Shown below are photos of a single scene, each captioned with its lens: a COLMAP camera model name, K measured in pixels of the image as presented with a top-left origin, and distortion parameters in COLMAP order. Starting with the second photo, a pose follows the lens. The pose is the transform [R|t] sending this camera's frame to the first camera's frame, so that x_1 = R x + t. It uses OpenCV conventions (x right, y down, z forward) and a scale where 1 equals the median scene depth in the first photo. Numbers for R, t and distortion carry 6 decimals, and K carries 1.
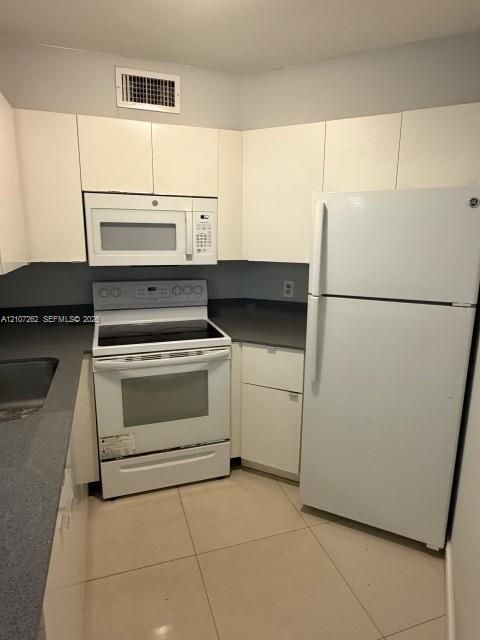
lens RADIAL K [[378.8, 0, 240.0], [0, 378.8, 320.0], [0, 0, 1]] dist [0.004259, 0.000498]
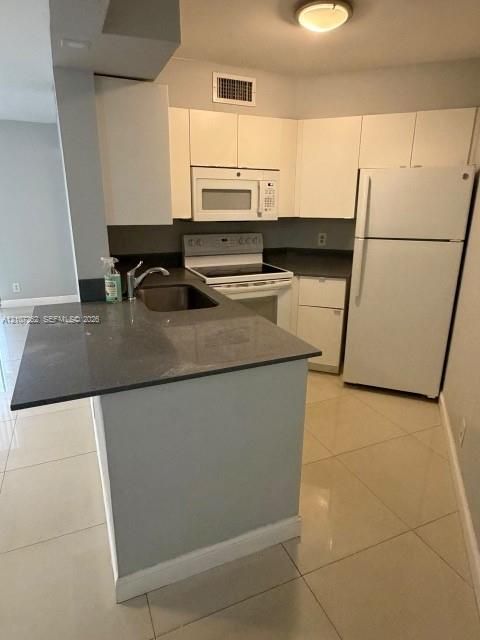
lens RADIAL K [[378.8, 0, 240.0], [0, 378.8, 320.0], [0, 0, 1]] dist [0.004259, 0.000498]
pose [[0.996437, -0.029001, 0.079201, -0.338972], [0.022242, 0.996138, 0.084933, 0.100093], [-0.081358, -0.082869, 0.993234, -0.405802]]
